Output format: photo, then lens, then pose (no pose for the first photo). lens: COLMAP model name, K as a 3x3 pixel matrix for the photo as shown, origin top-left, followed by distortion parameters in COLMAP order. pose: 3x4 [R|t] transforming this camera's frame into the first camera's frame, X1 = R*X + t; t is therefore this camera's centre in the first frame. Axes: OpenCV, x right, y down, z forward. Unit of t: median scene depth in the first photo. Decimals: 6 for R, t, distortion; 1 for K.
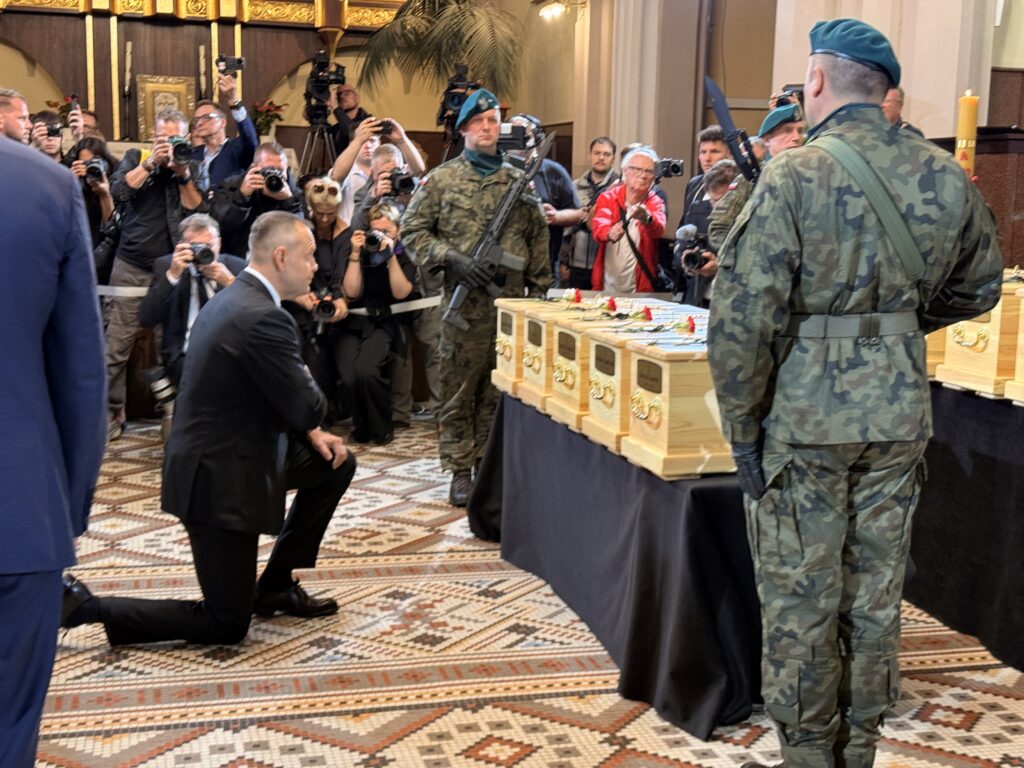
lens RADIAL K [[1457.0, 0, 515.7], [0, 1457.0, 409.2], [0, 0, 1]] dist [0.121140, -0.046533]
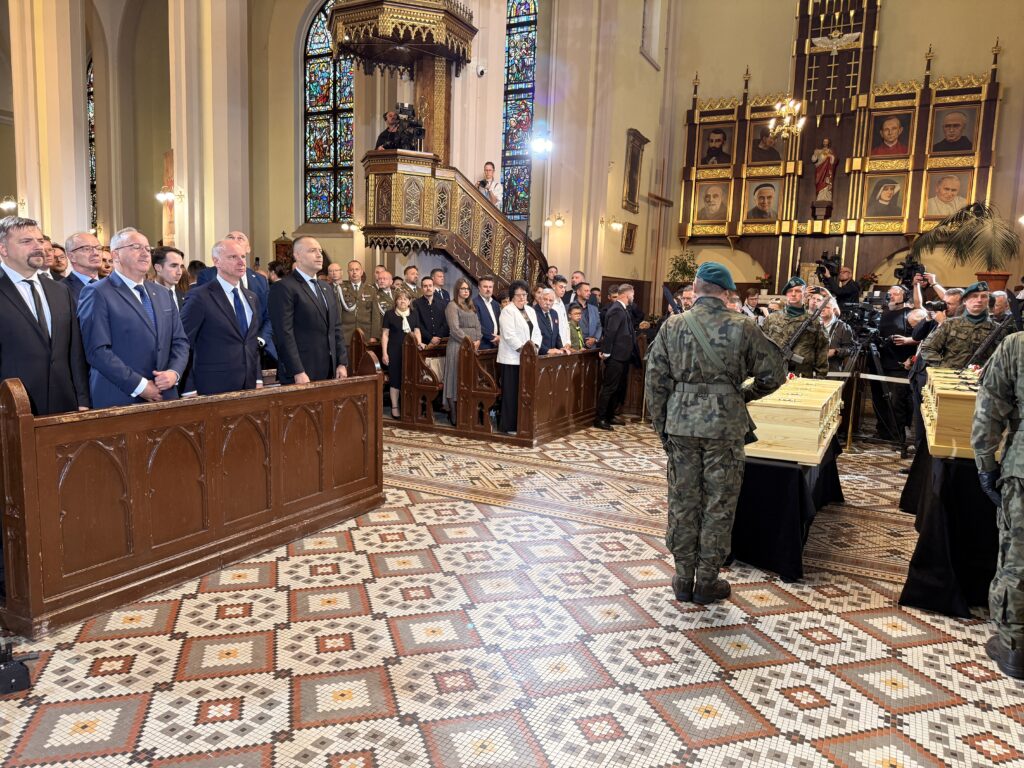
lens RADIAL K [[727.5, 0, 497.1], [0, 727.5, 381.2], [0, 0, 1]] dist [0.045888, -0.053892]
pose [[0.728948, 0.080990, -0.679761, 0.767823], [-0.118779, 0.992879, -0.009078, -0.017410], [0.674186, 0.087359, 0.733377, -0.090208]]
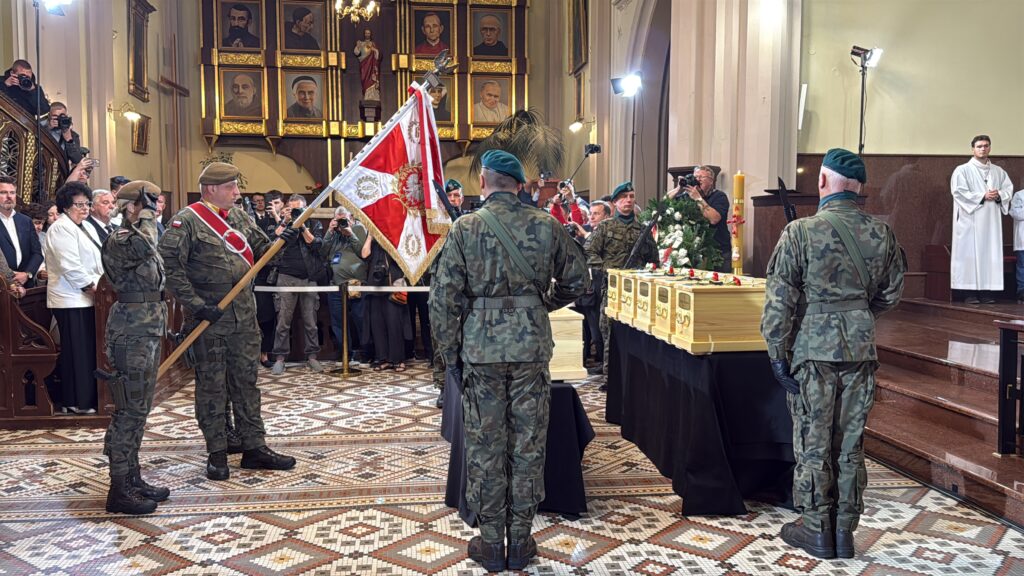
lens RADIAL K [[892.9, 0, 512.0], [0, 892.9, 288.0], [0, 0, 1]] dist [0.072977, -0.006382]
pose [[0.991455, -0.010082, -0.130058, 0.383536], [-0.000592, 0.996651, -0.081771, 0.019530], [0.130447, 0.081149, 0.988129, -0.163457]]
